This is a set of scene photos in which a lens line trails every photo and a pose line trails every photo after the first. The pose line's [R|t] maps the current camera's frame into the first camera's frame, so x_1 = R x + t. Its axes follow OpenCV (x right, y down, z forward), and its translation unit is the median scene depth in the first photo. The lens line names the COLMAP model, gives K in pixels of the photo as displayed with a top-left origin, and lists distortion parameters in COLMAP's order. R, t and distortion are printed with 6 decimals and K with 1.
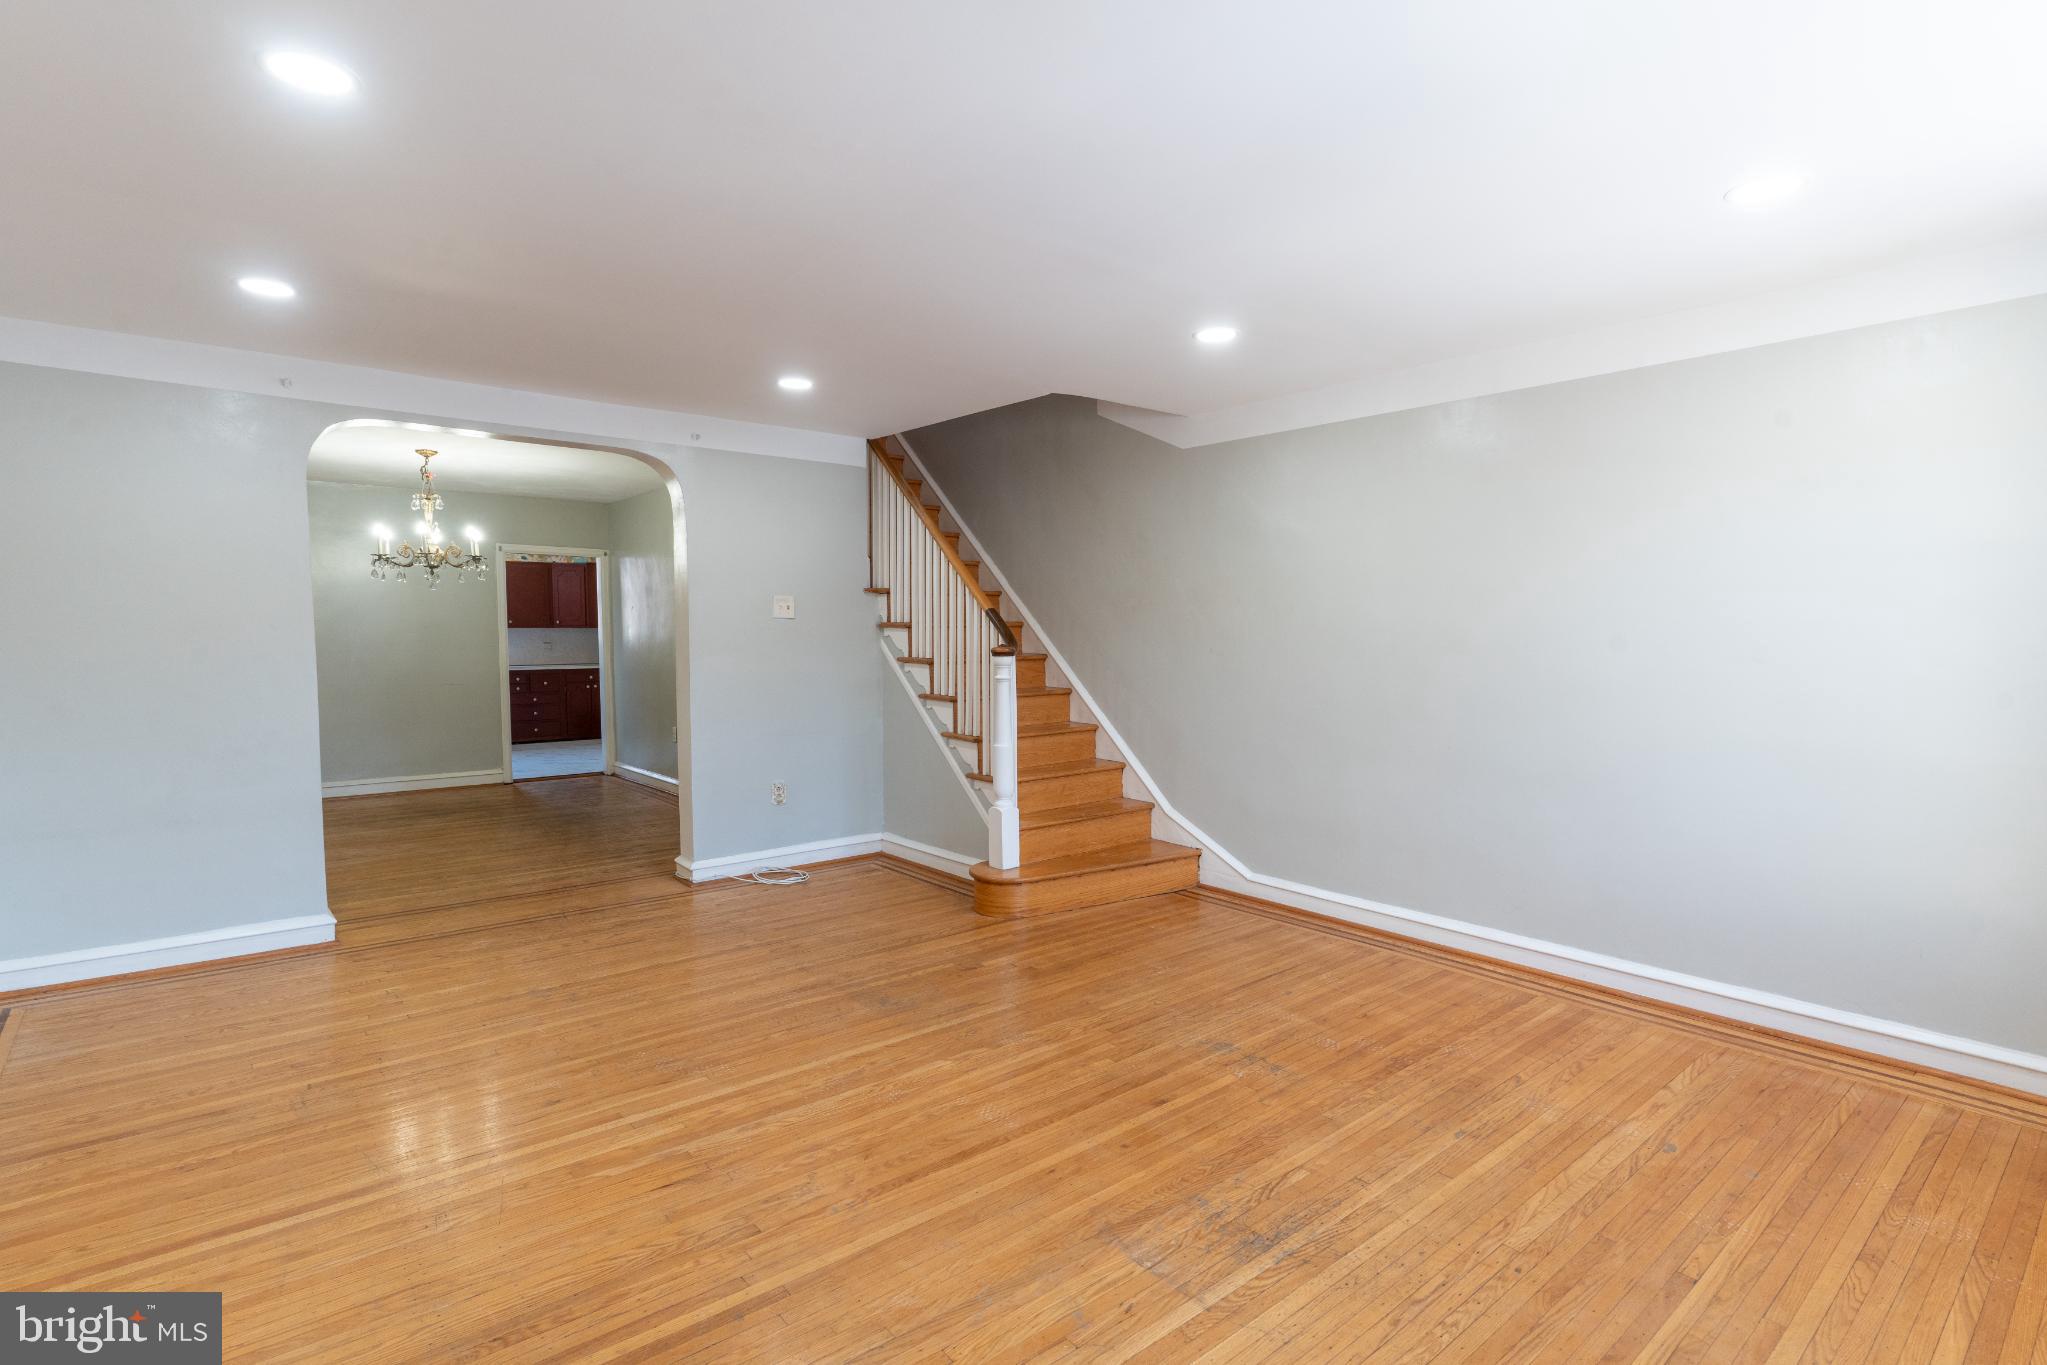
lens RADIAL K [[989.4, 0, 1053.3], [0, 989.4, 687.1], [0, 0, 1]] dist [0.000116, 0.000077]
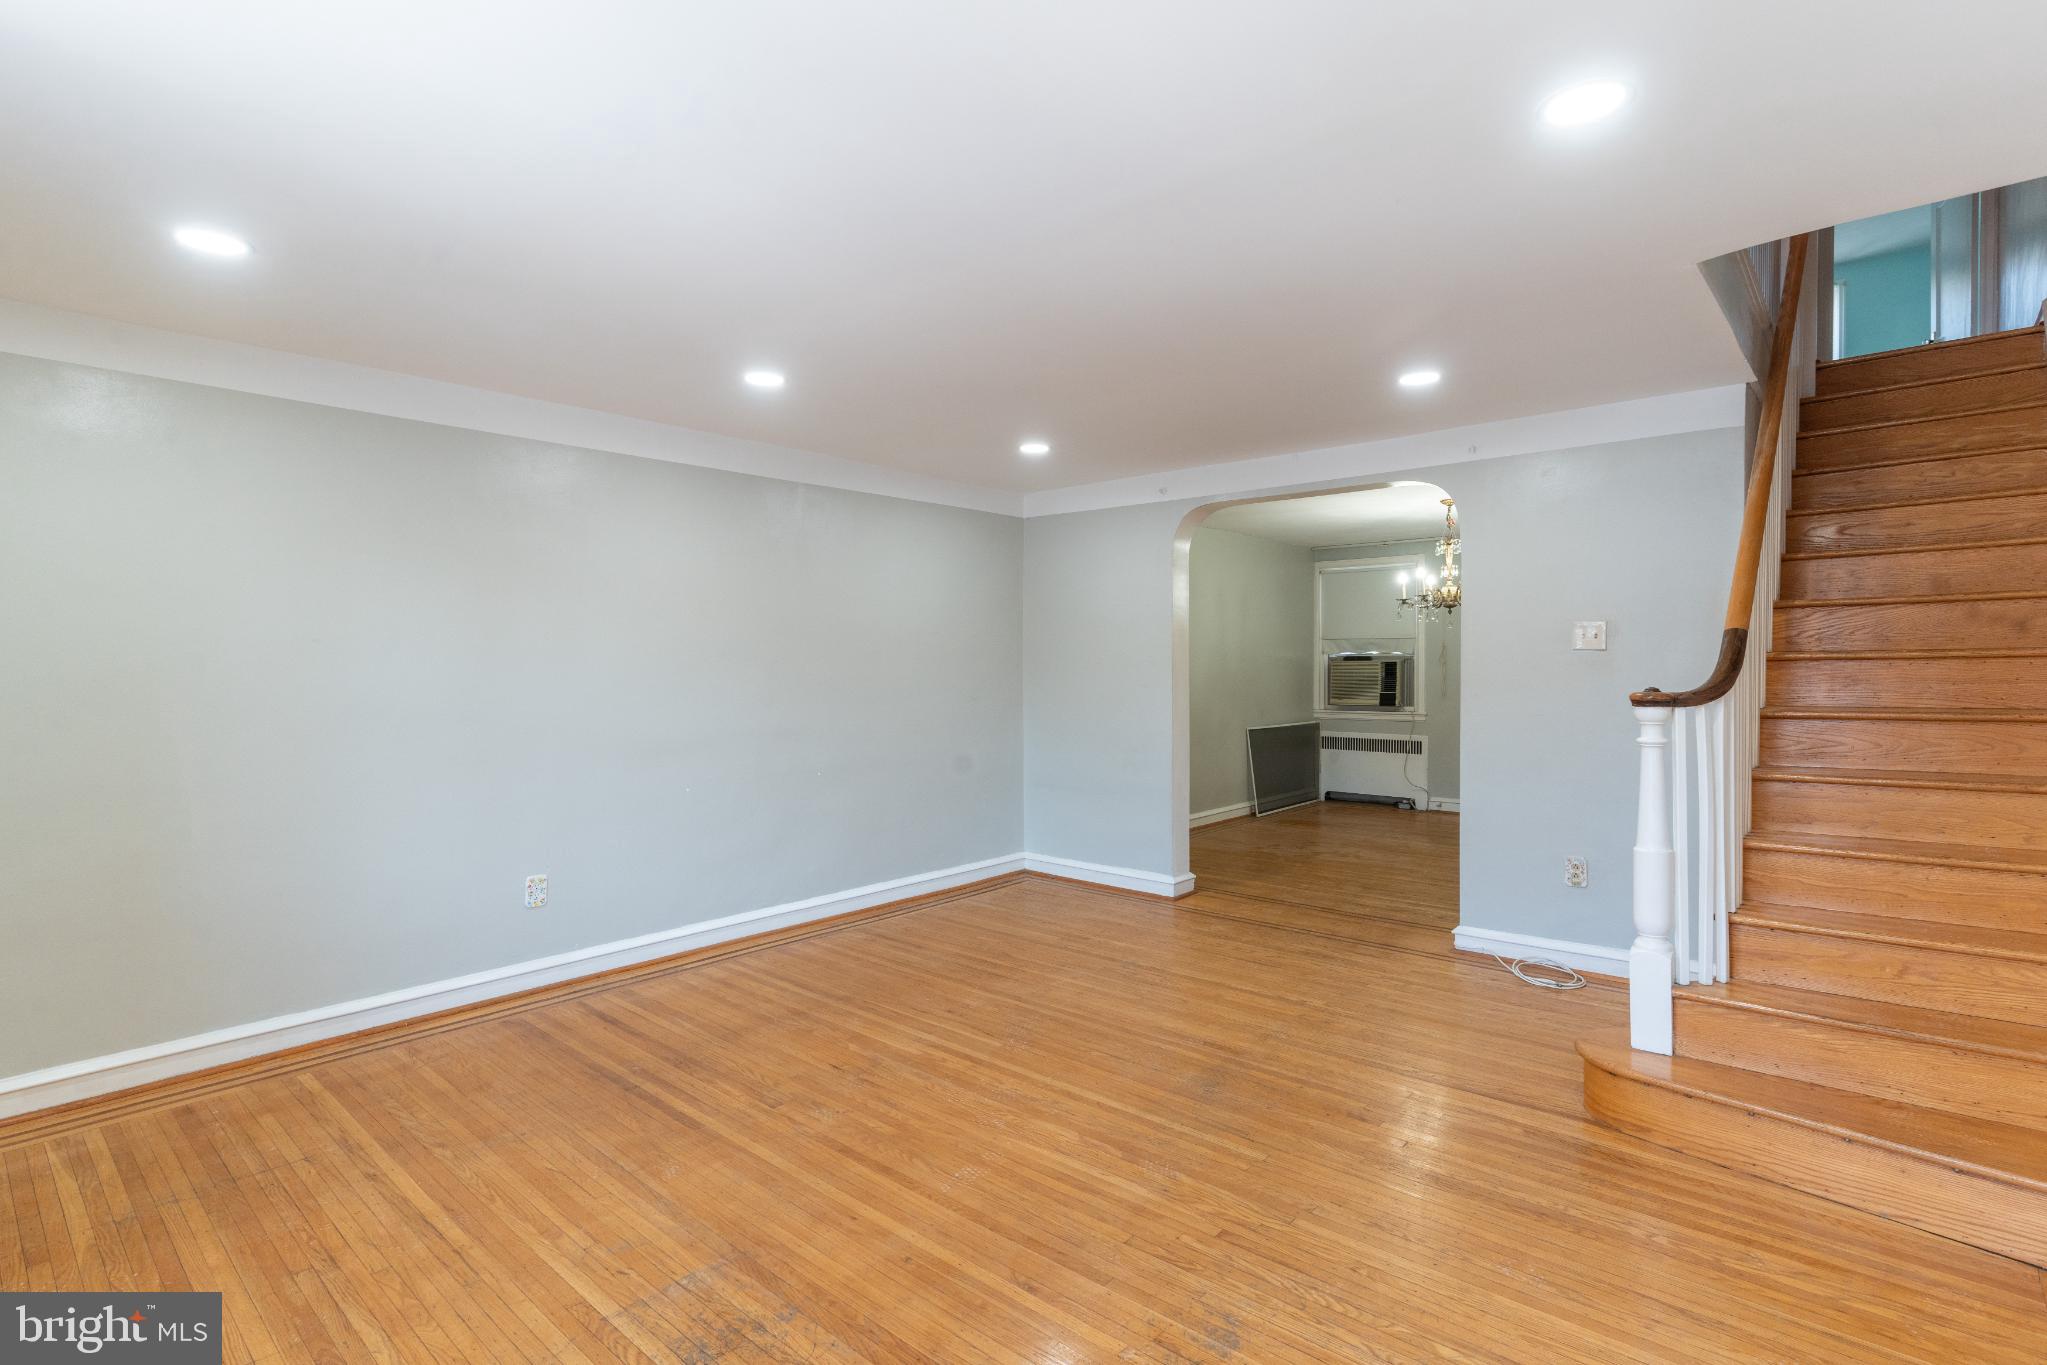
lens RADIAL K [[986.9, 0, 992.8], [0, 986.9, 670.5], [0, 0, 1]] dist [0.000251, 0.000041]
pose [[0.143178, 0.004089, -0.989689, 0.642049], [-0.054298, 0.998518, -0.003730, -0.036825], [0.988206, 0.054272, 0.143188, 0.630553]]
